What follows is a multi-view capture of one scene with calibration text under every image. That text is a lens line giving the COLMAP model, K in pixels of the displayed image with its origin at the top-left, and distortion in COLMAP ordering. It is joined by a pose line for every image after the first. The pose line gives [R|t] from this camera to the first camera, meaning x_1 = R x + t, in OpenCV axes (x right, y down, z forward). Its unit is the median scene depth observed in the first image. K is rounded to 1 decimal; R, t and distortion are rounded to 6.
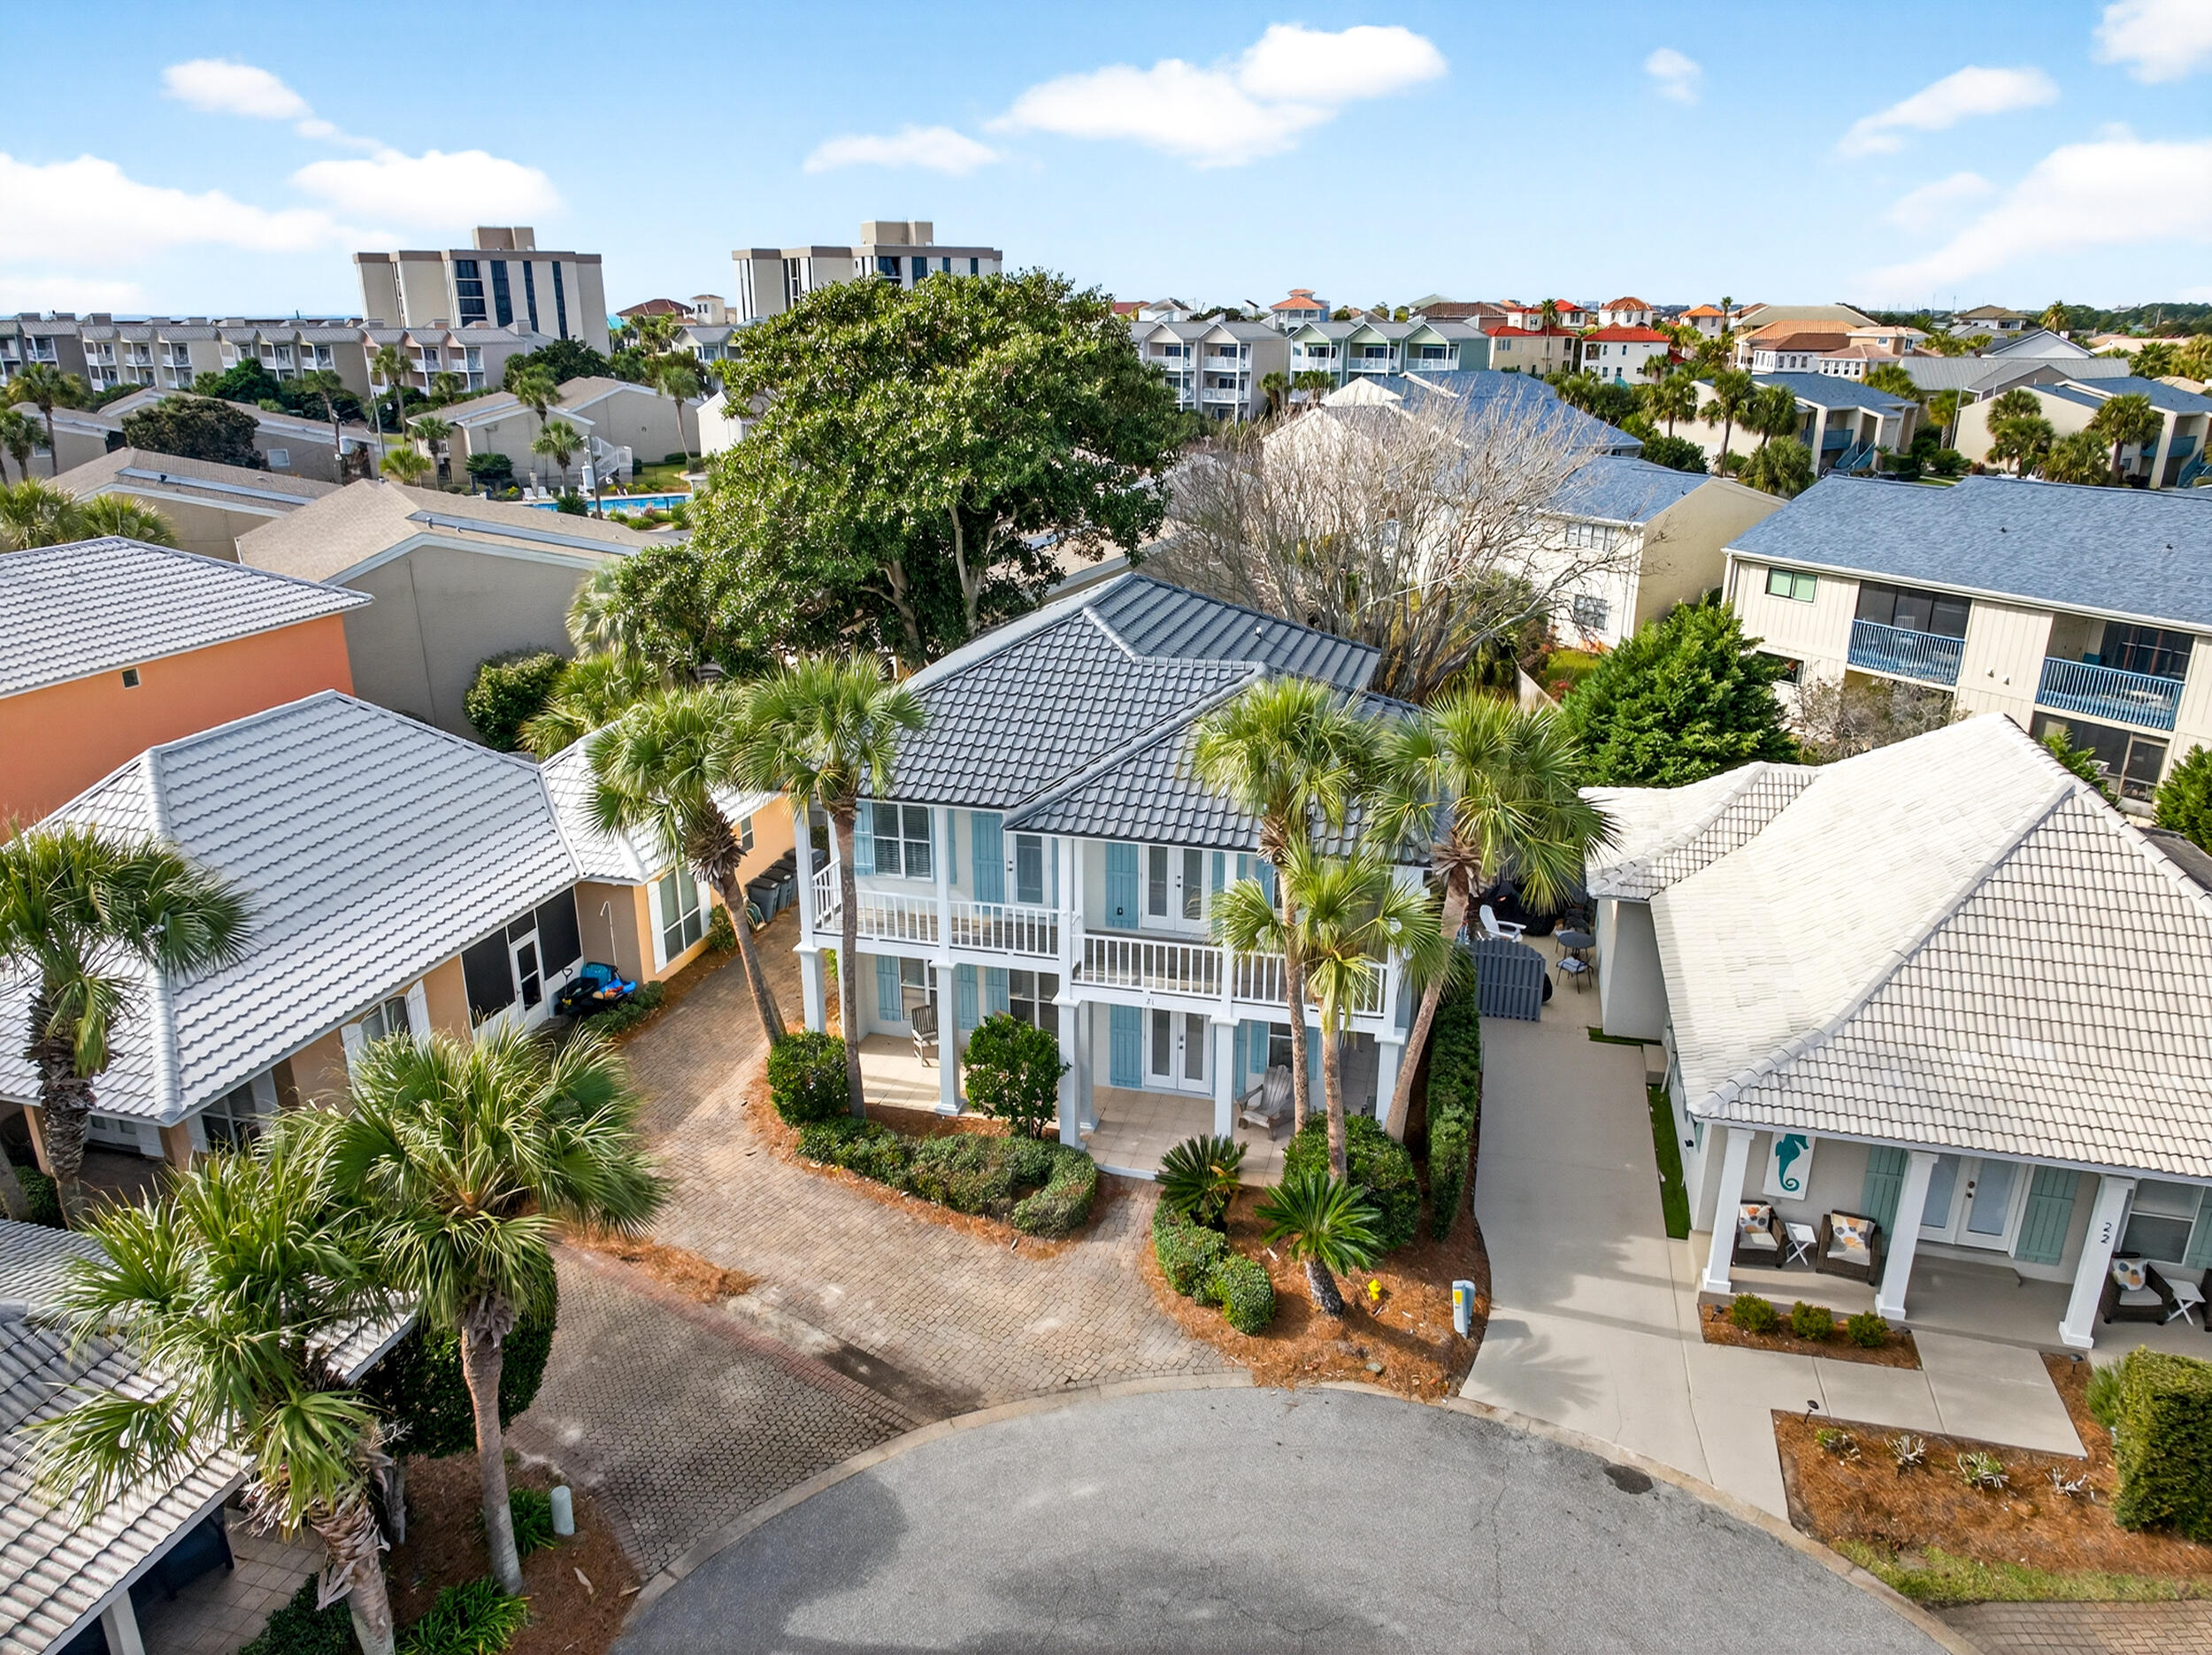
lens RADIAL K [[1517.5, 0, 1101.8], [0, 1517.5, 836.9], [0, 0, 1]] dist [-0.002512, -0.005864]
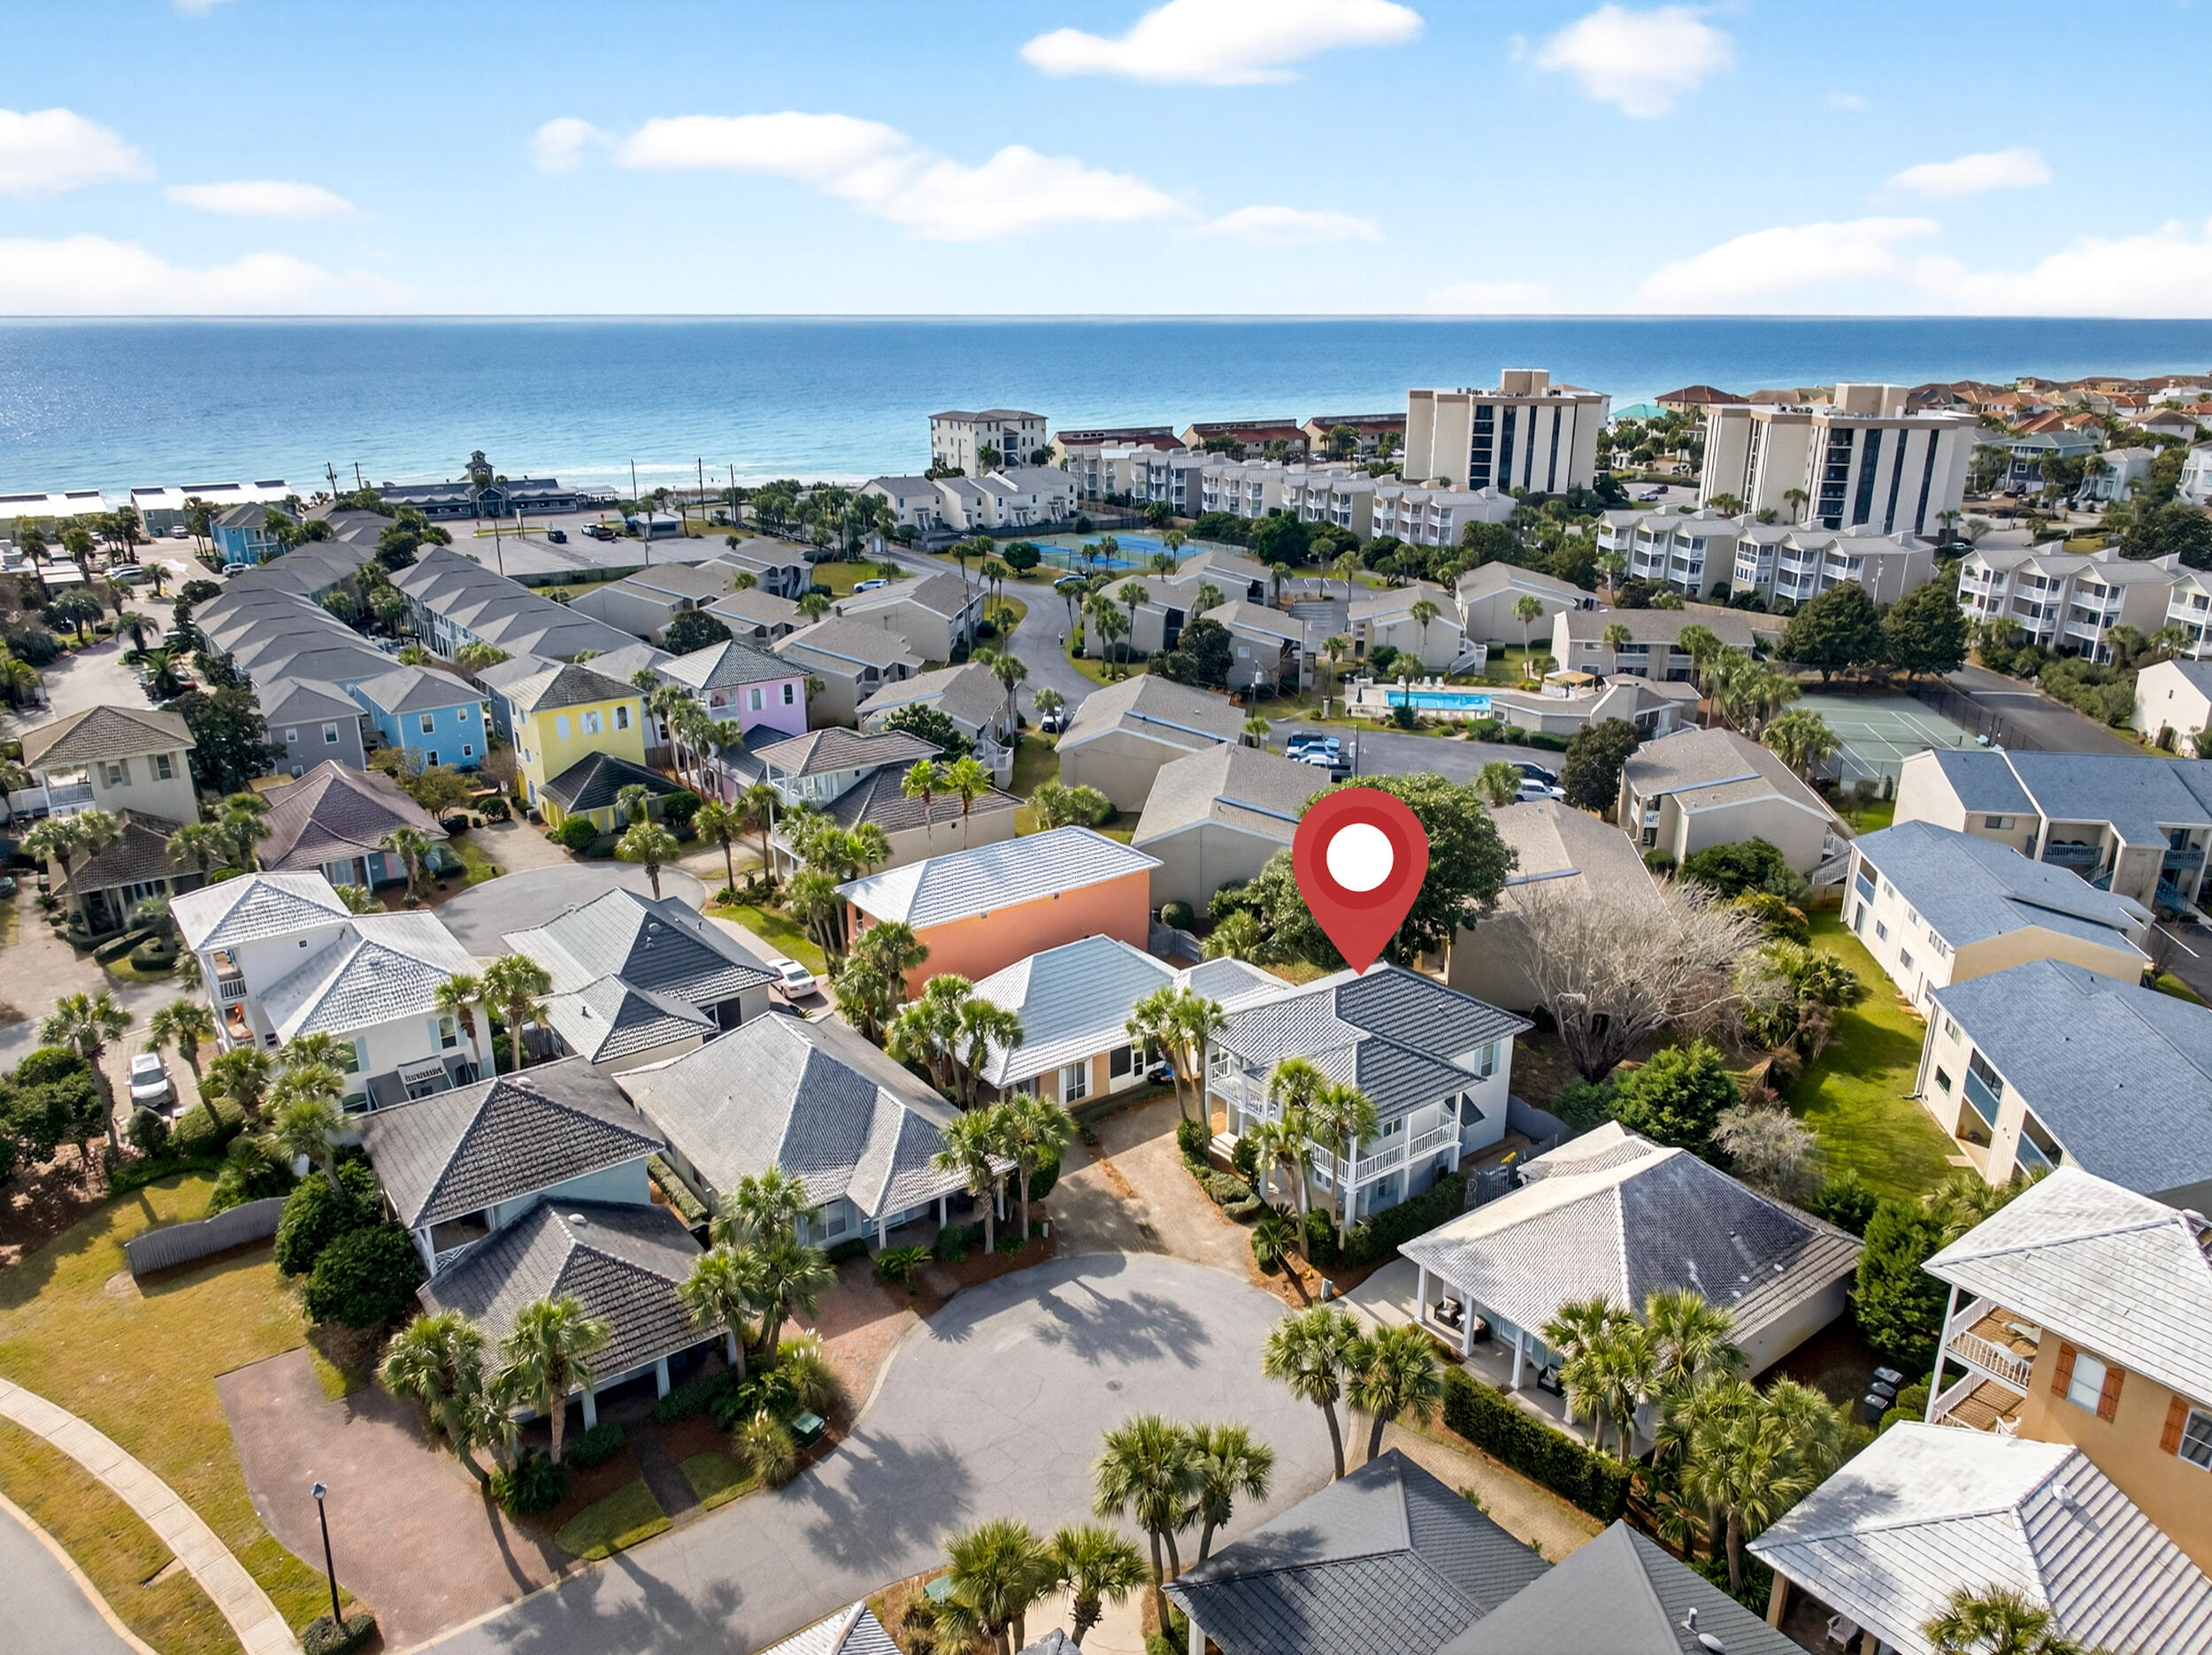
lens RADIAL K [[1529.9, 0, 1100.3], [0, 1529.9, 834.3], [0, 0, 1]] dist [-0.005929, -0.000063]
pose [[0.783060, 0.202005, -0.588227, 1.254612], [-0.205211, 0.976737, 0.062243, -0.538608], [0.587116, 0.071970, 0.806297, -1.423576]]
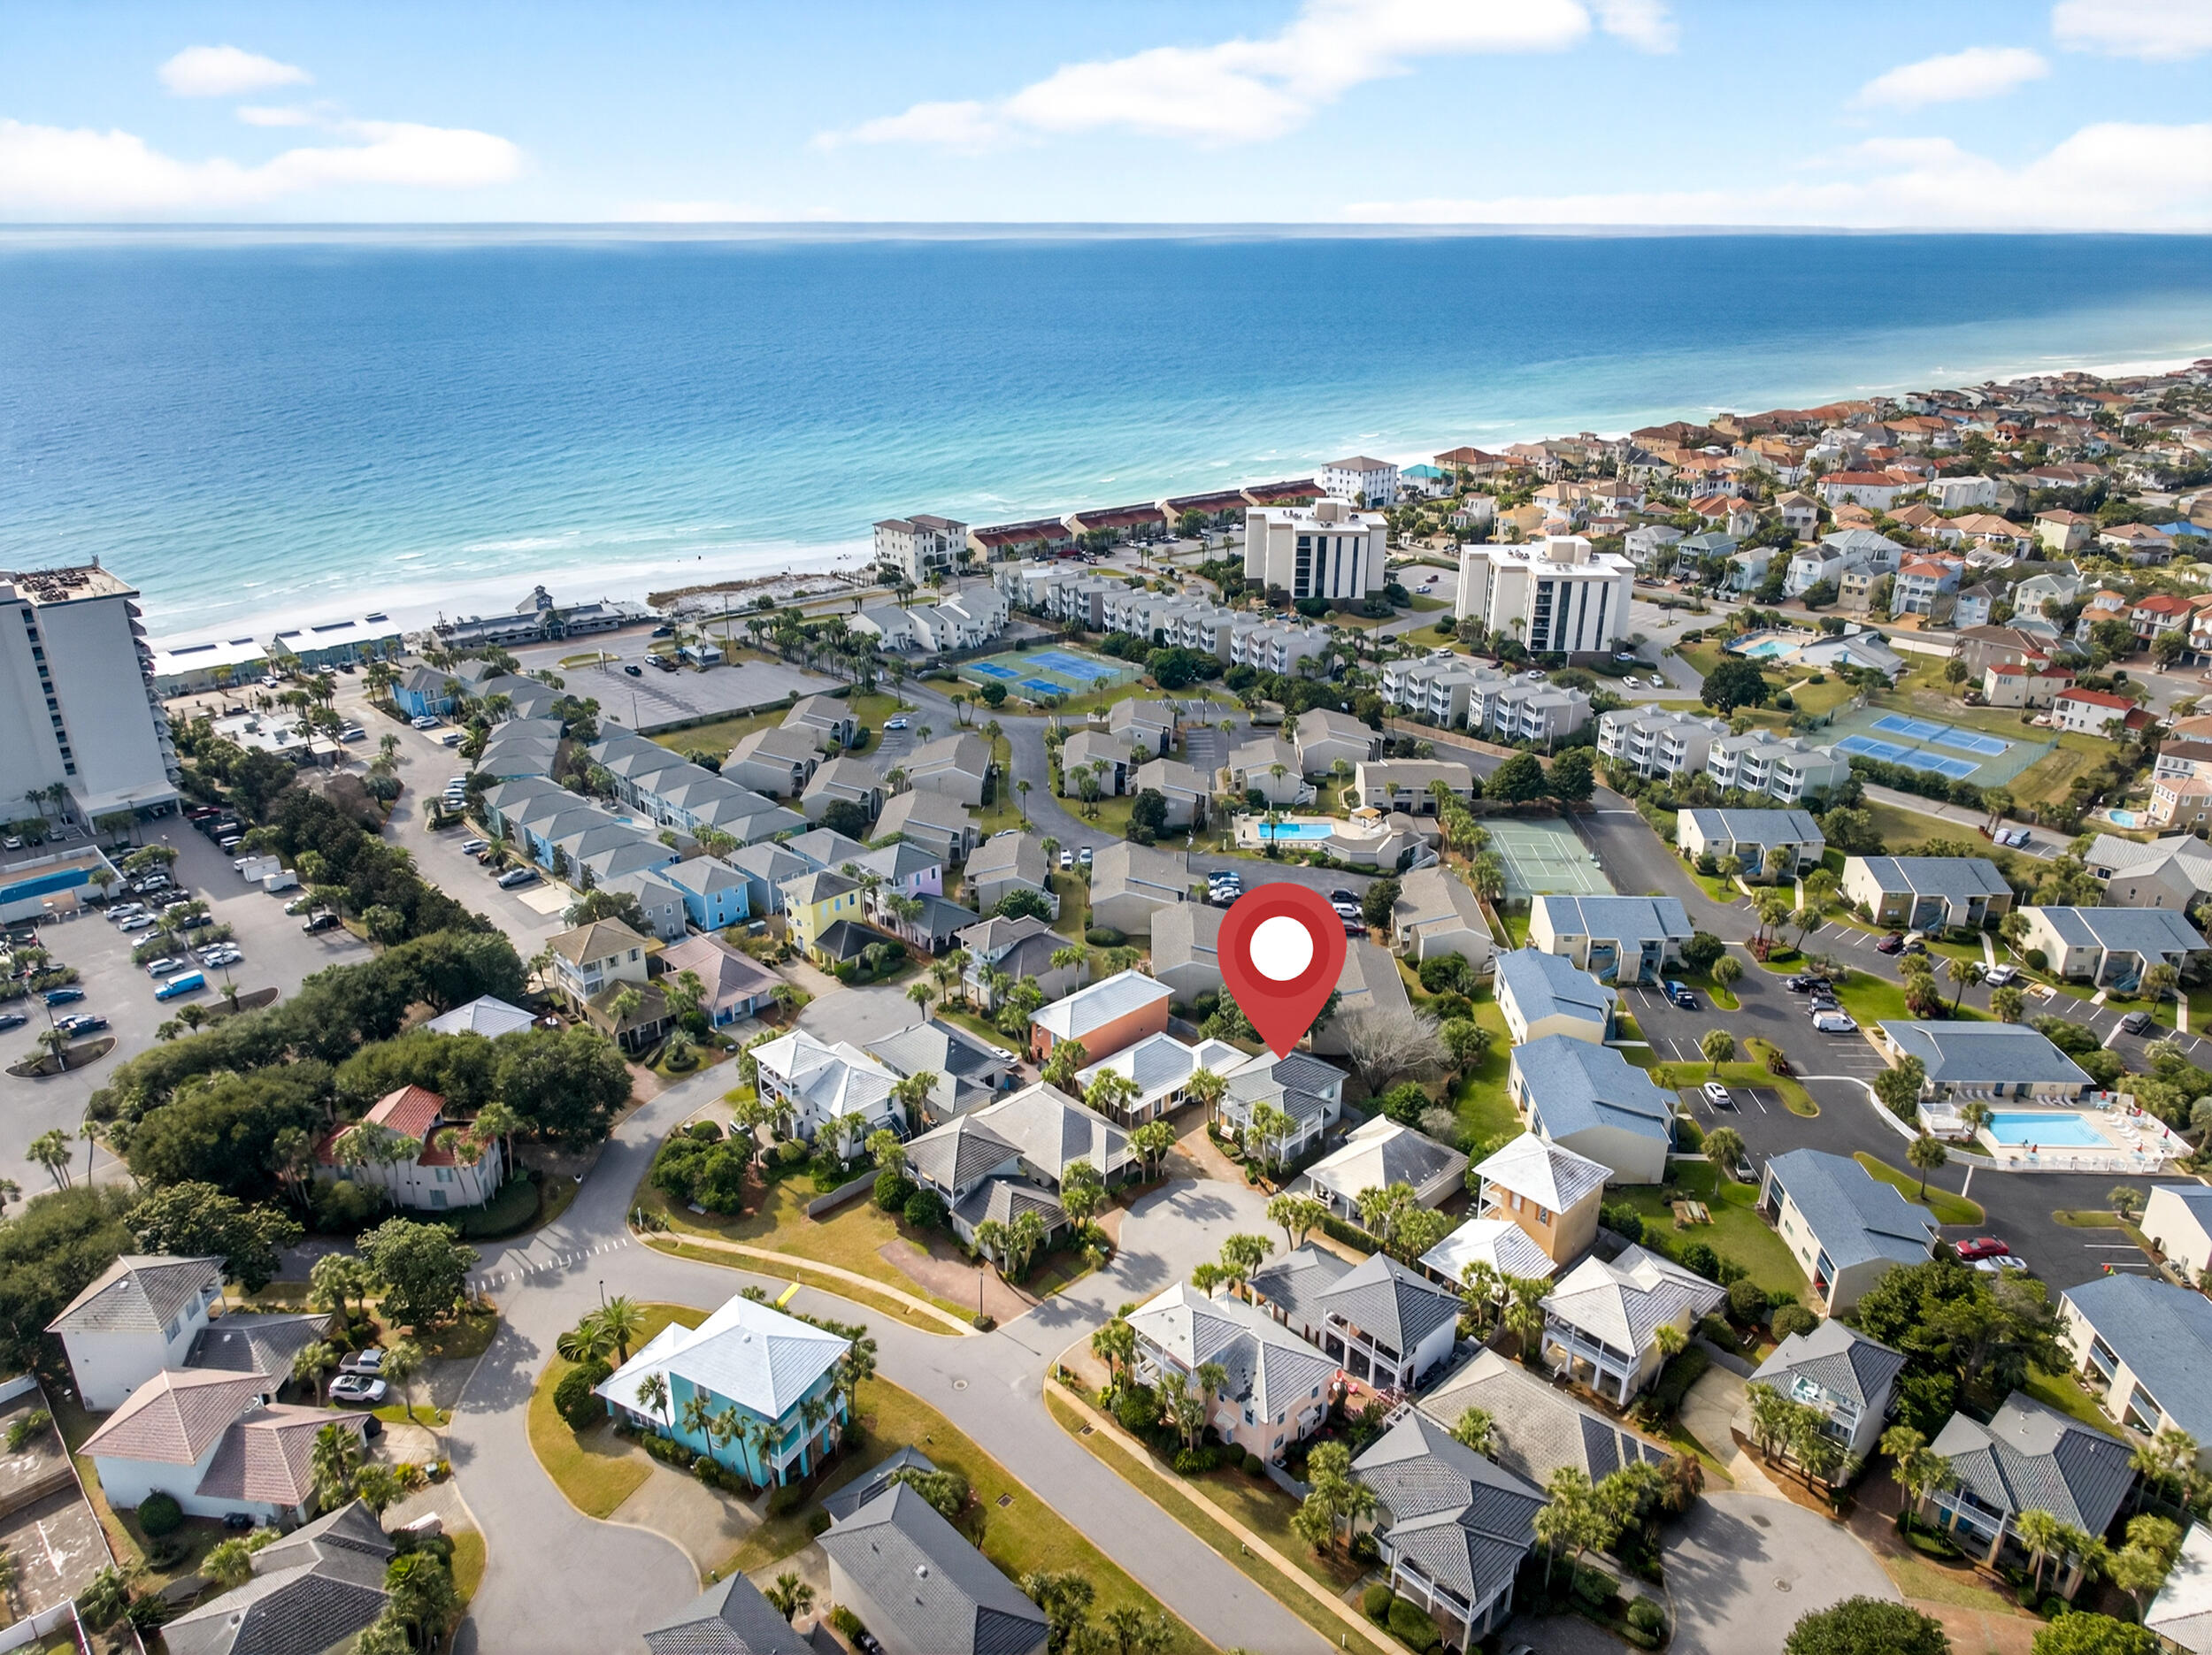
lens RADIAL K [[1499.5, 0, 1101.9], [0, 1499.5, 833.5], [0, 0, 1]] dist [0.007441, -0.022663]
pose [[0.851865, 0.200618, -0.483817, 2.414760], [-0.174806, 0.979669, 0.098442, -1.747282], [0.493730, 0.000715, 0.869615, -5.163256]]
